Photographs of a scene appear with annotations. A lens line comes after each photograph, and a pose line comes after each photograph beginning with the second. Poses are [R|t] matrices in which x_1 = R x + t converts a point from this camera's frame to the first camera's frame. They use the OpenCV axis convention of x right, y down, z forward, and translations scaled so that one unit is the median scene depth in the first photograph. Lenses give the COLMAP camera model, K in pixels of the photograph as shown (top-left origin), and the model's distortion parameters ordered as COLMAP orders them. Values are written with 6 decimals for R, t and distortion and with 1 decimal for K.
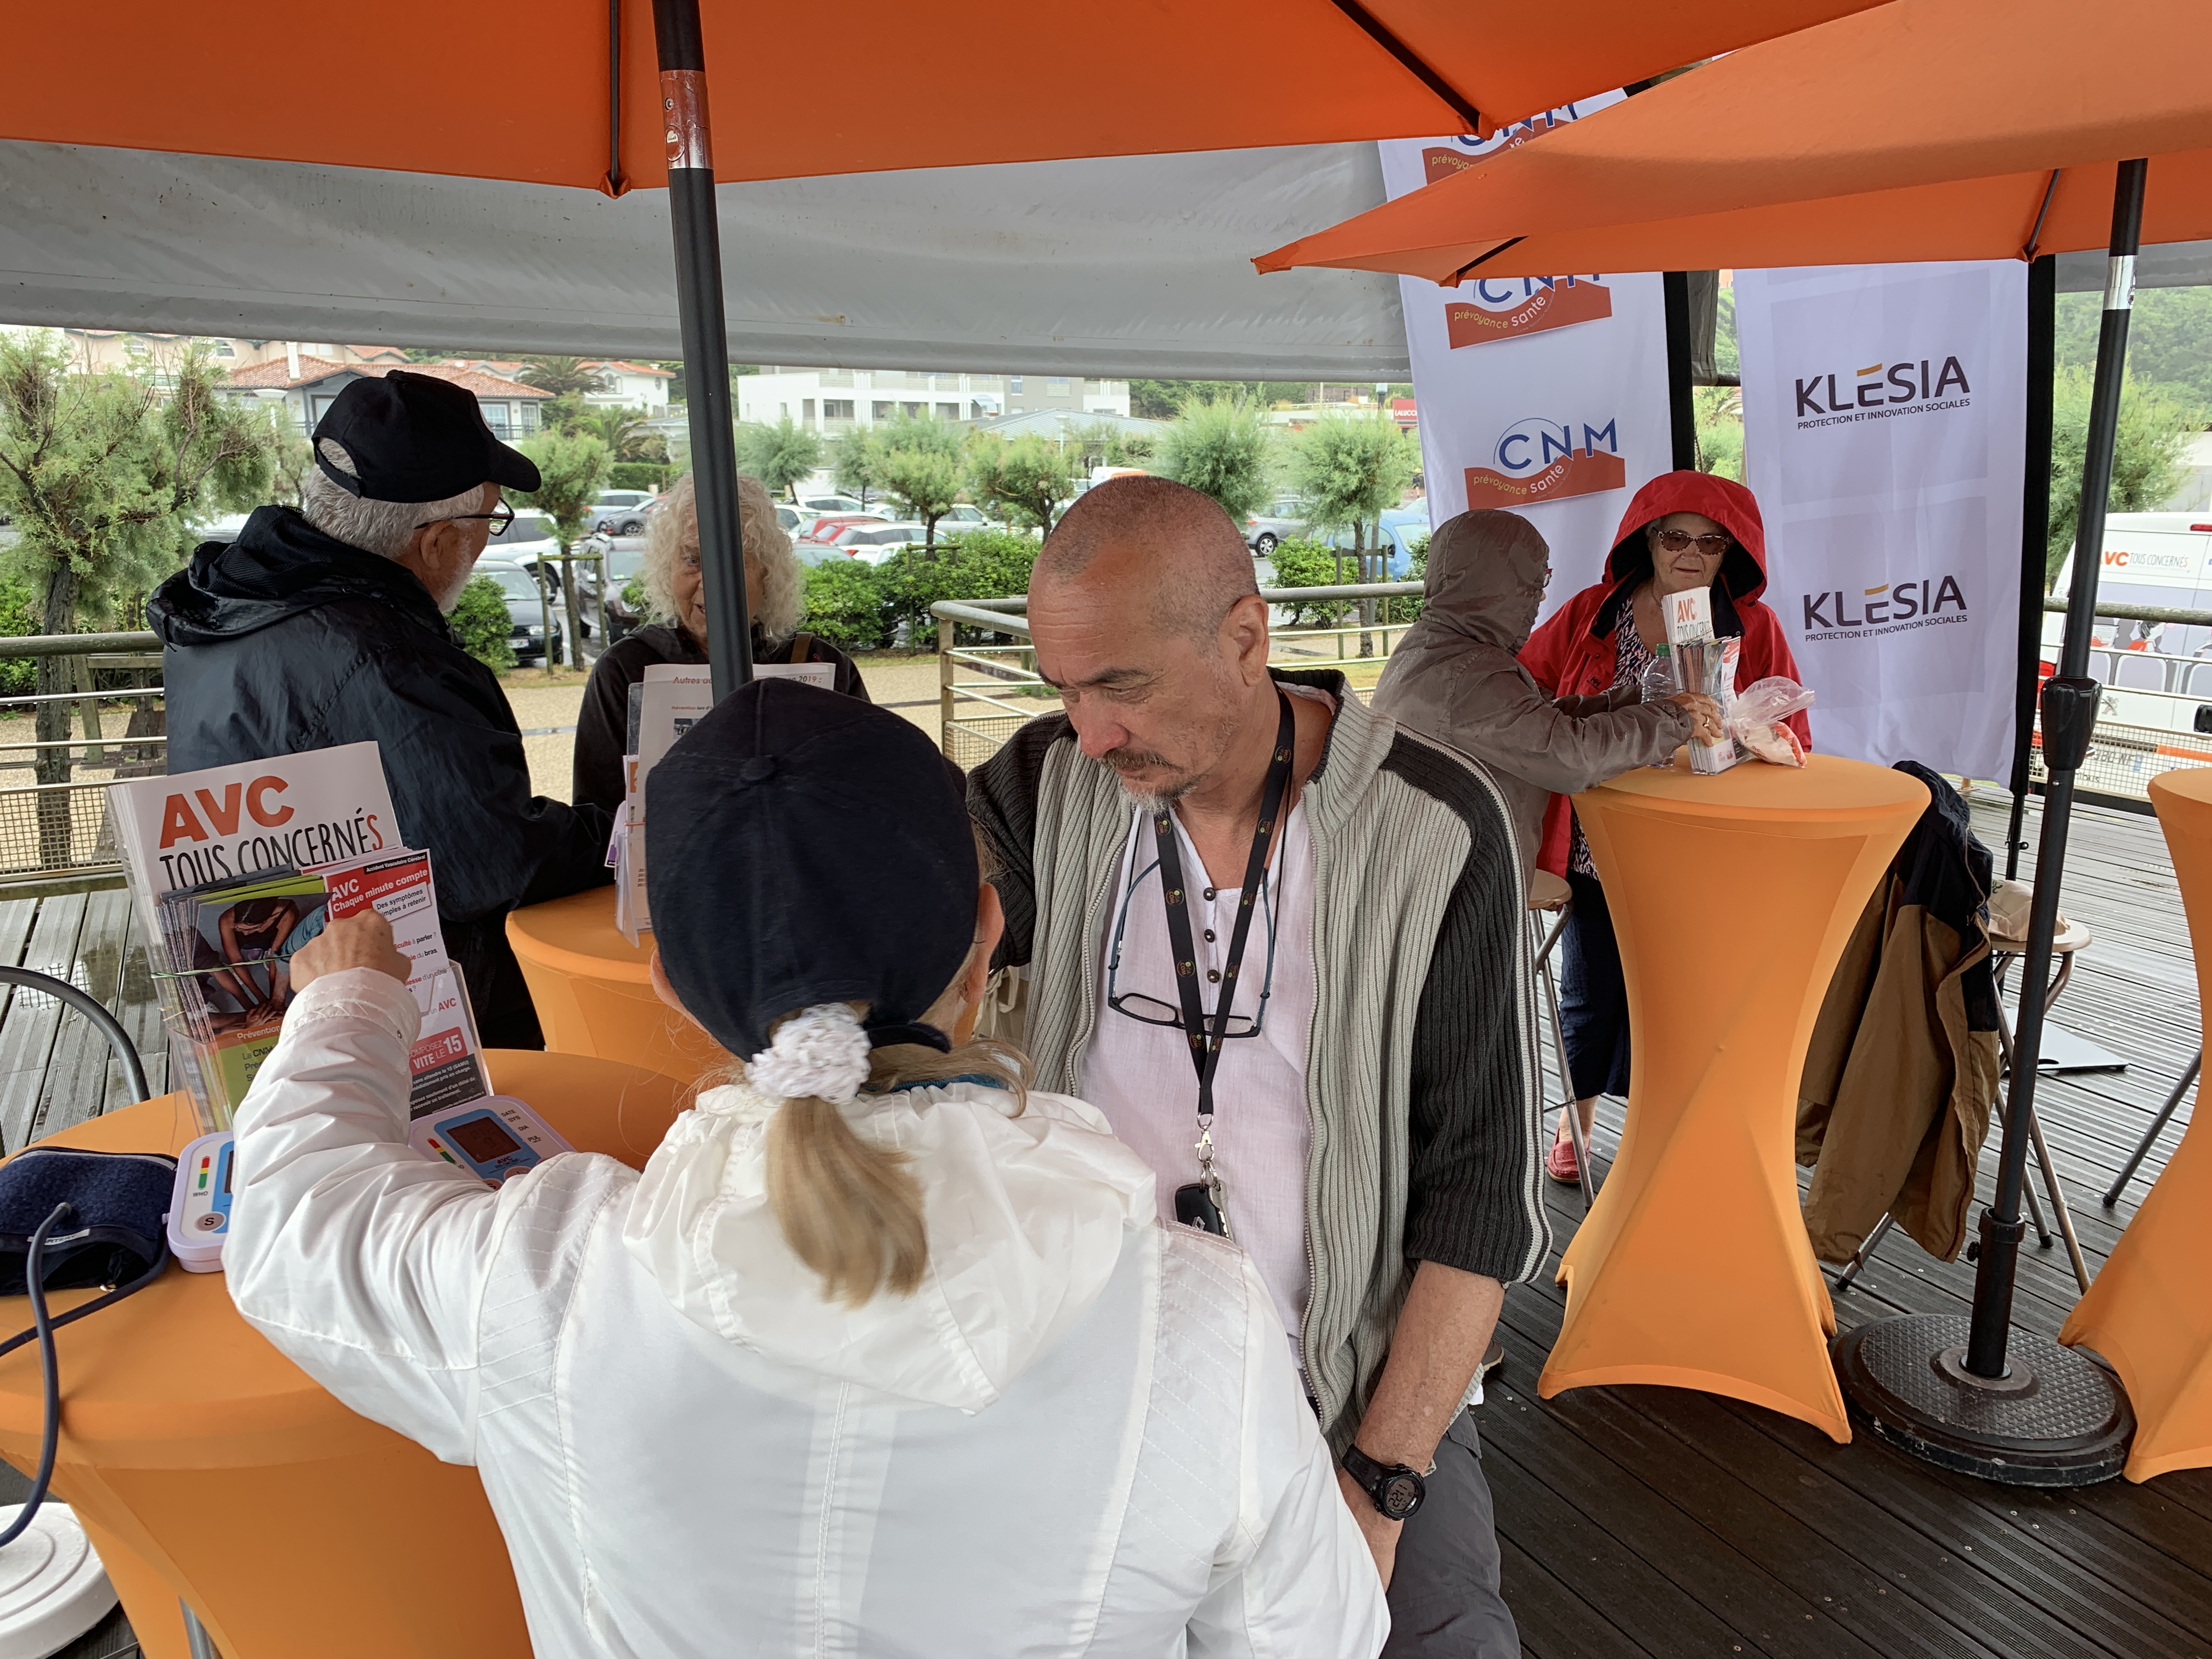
lens RADIAL K [[1683.2, 0, 1106.0], [0, 1683.2, 829.5], [0, 0, 1]] dist [0.094240, -0.190409]
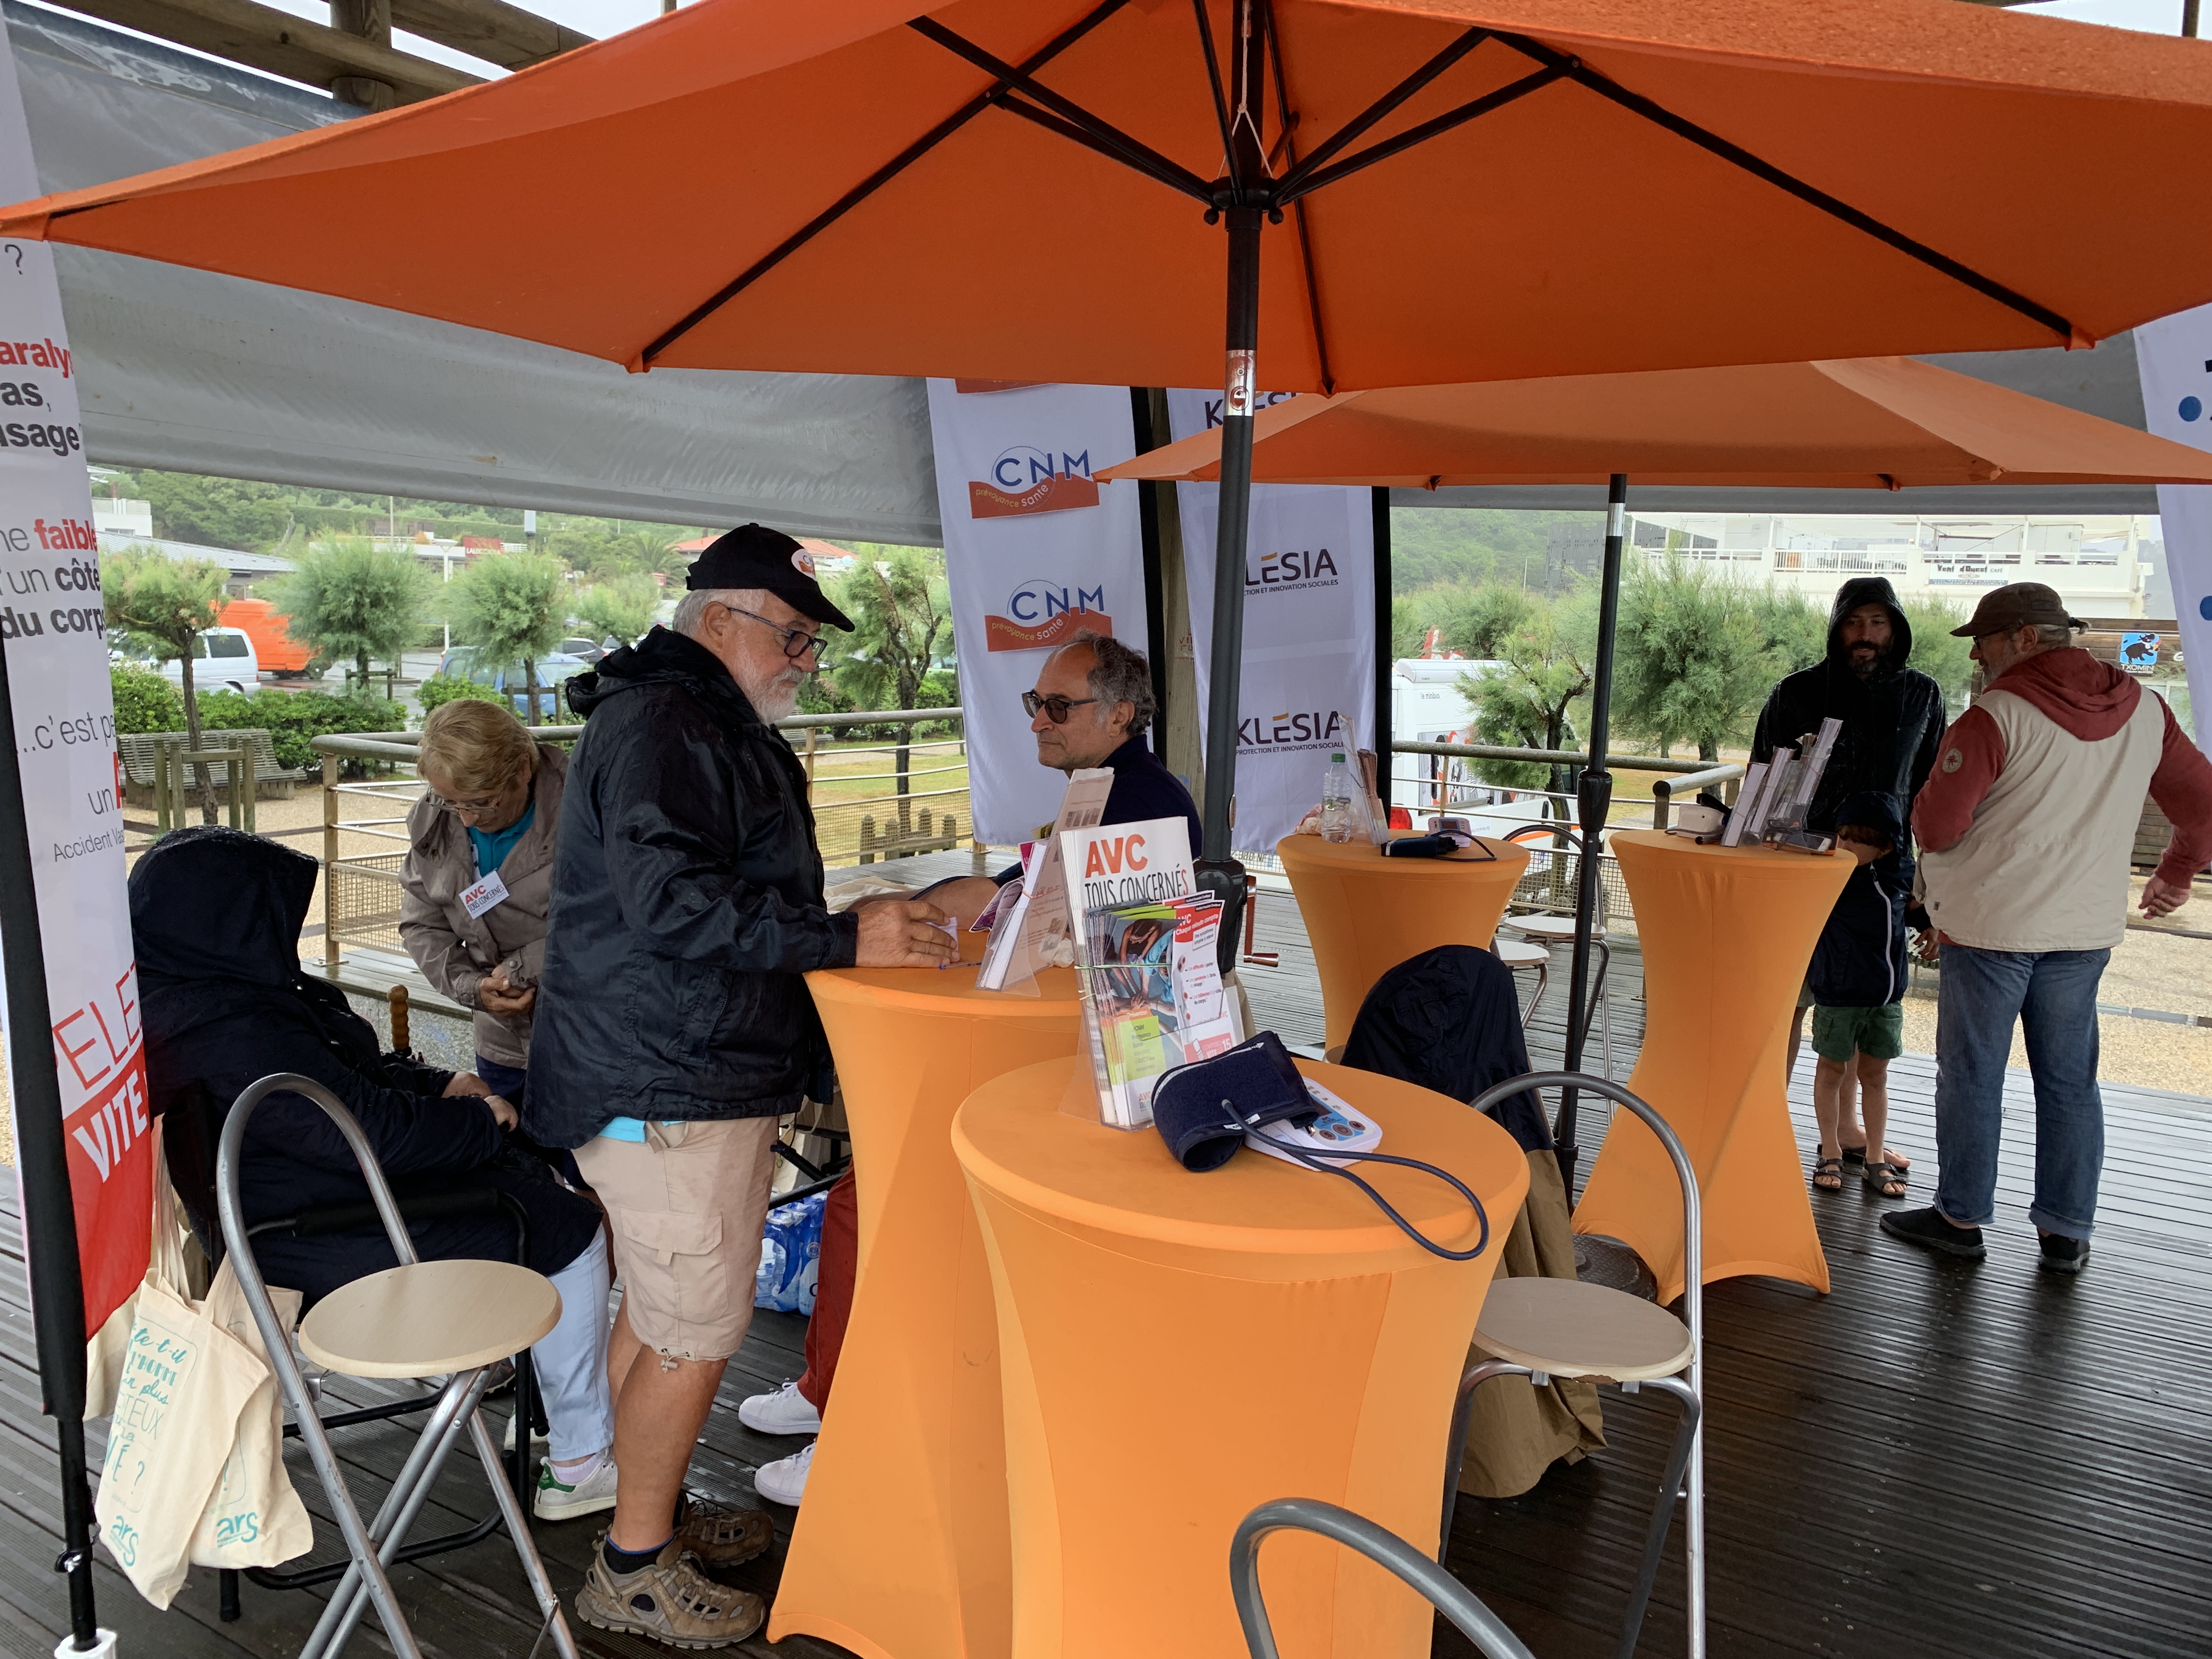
lens RADIAL K [[1663.6, 0, 1097.8], [0, 1663.6, 809.6], [0, 0, 1]] dist [0.078310, -0.172256]
pose [[0.873463, -0.025717, 0.486211, -0.048363], [0.070718, 0.994716, -0.074429, 0.002134], [-0.481728, 0.099395, 0.870666, -0.007109]]
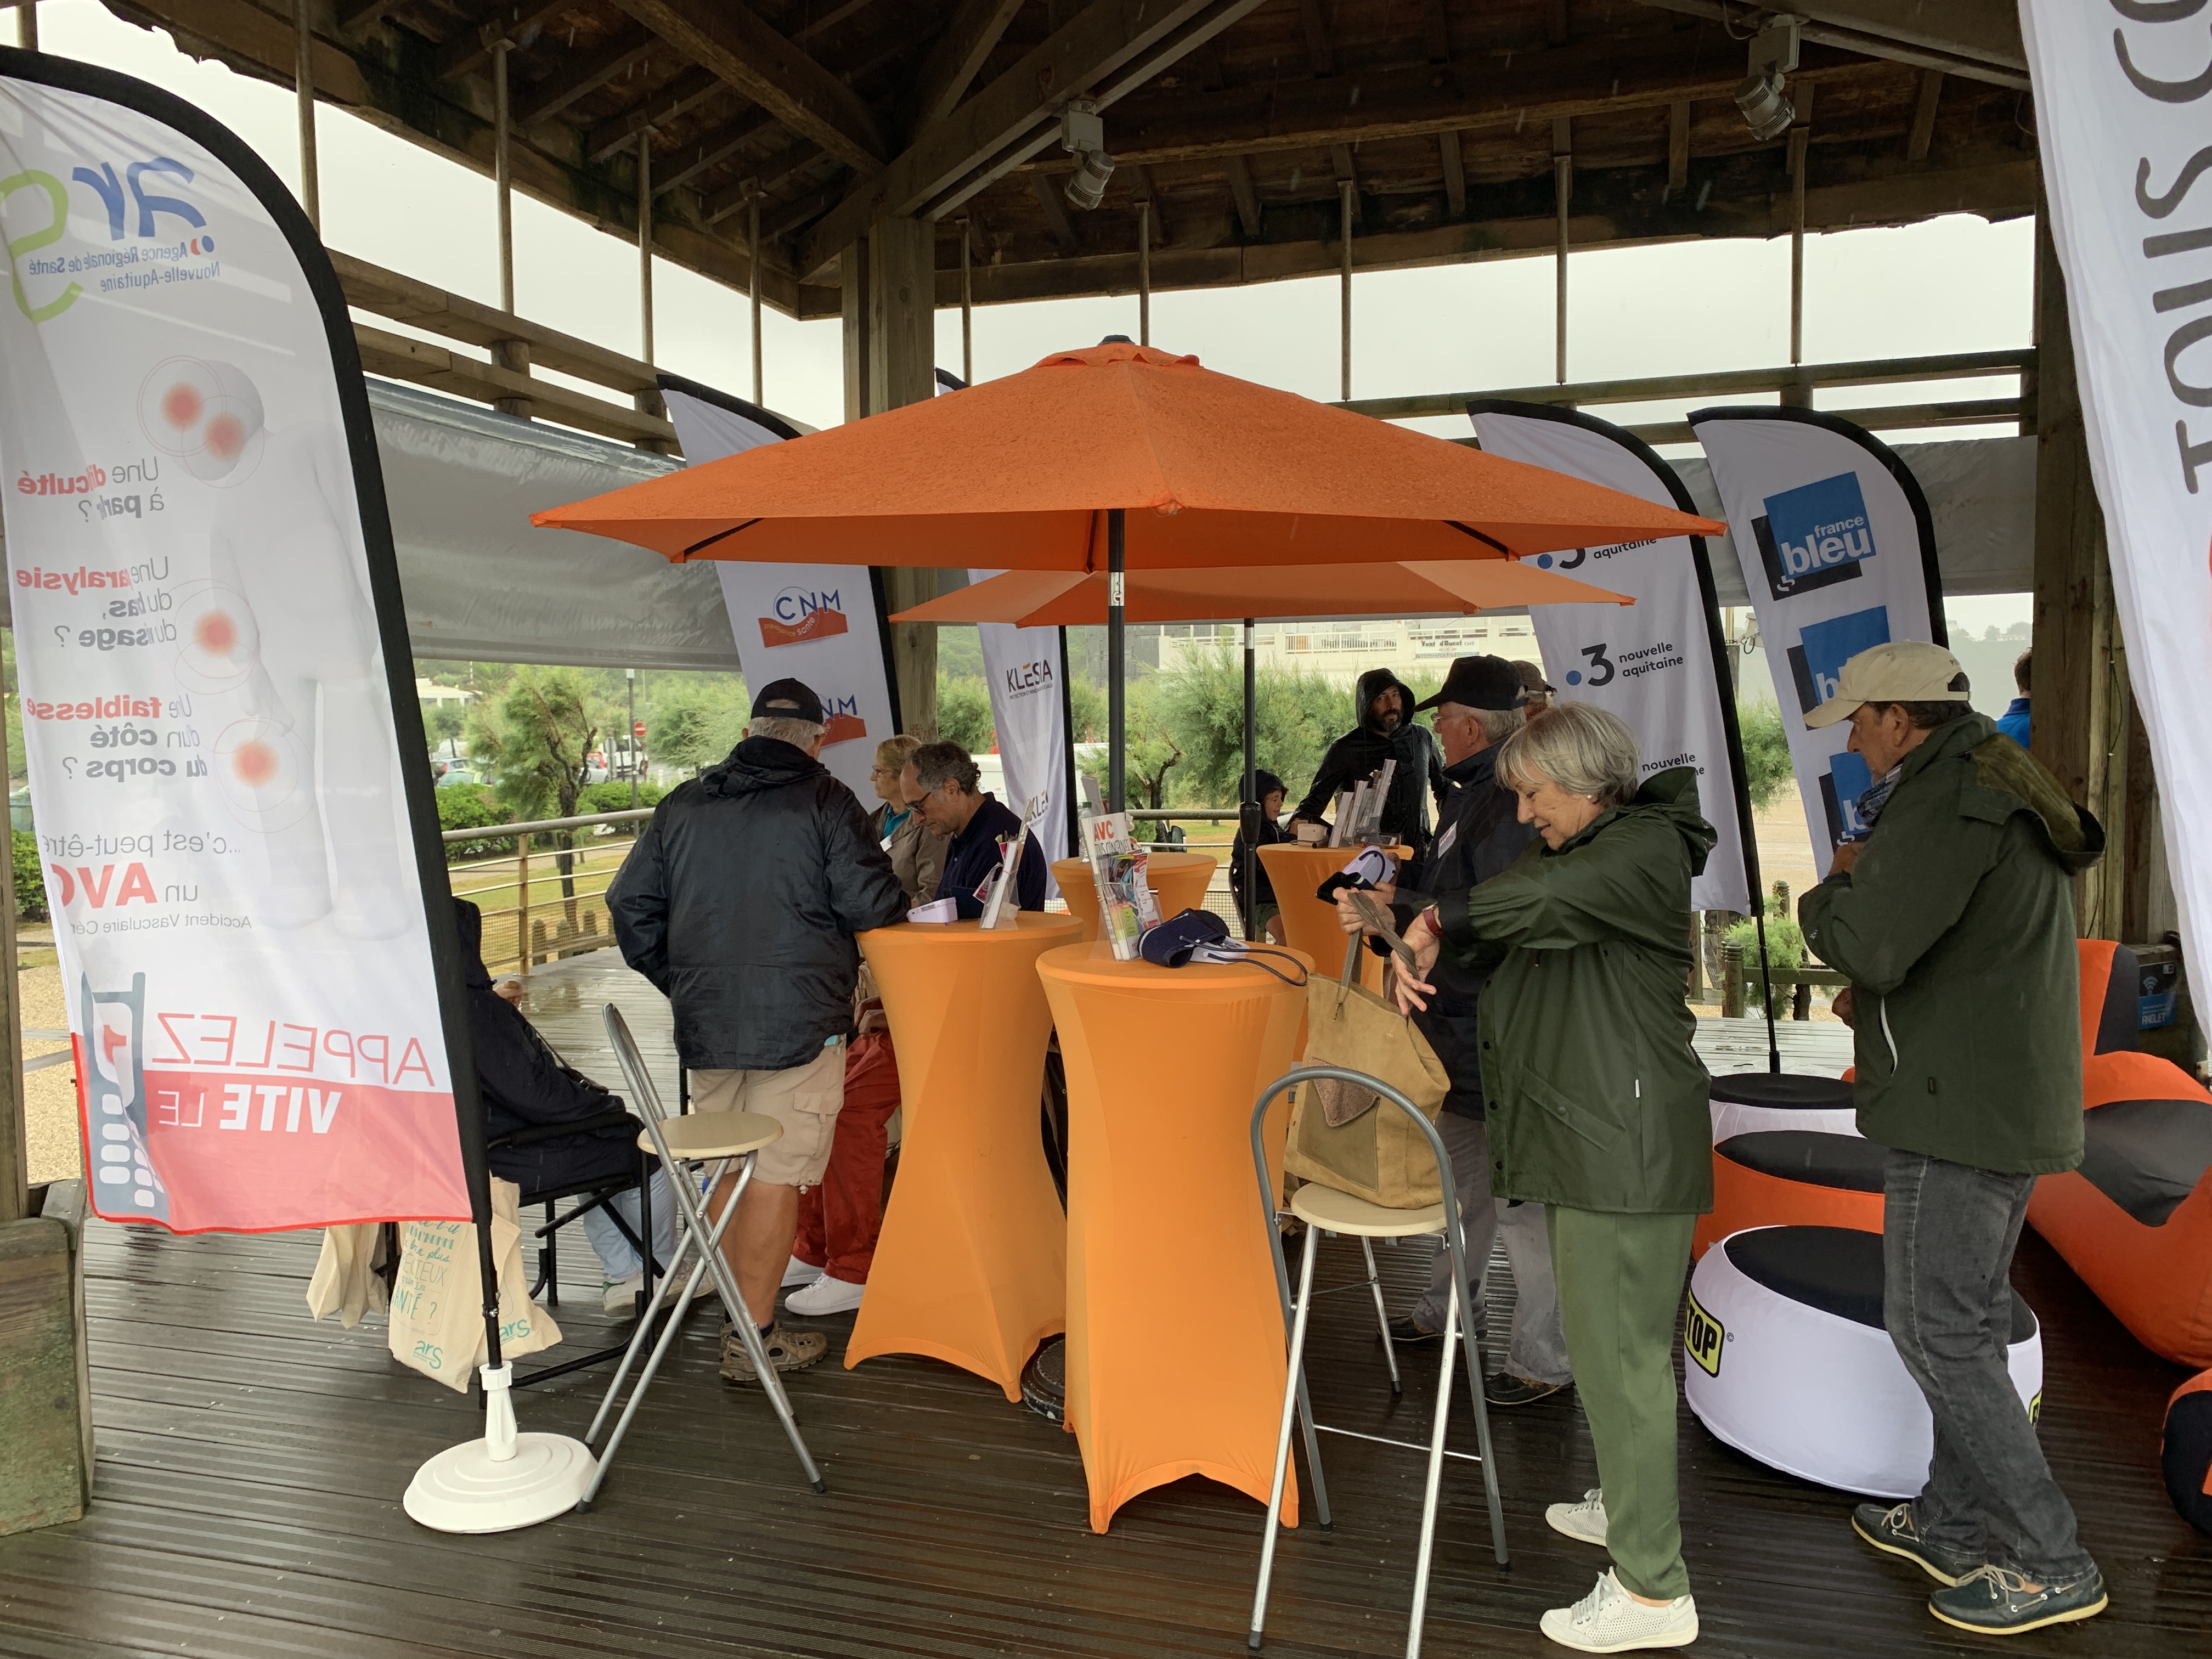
lens RADIAL K [[1683.2, 0, 1106.0], [0, 1683.2, 829.5], [0, 0, 1]] dist [0.094240, -0.190409]
pose [[0.708036, -0.058672, 0.703735, -0.106432], [0.168525, 0.981788, -0.087700, 0.010262], [-0.685773, 0.180692, 0.705029, -0.042476]]
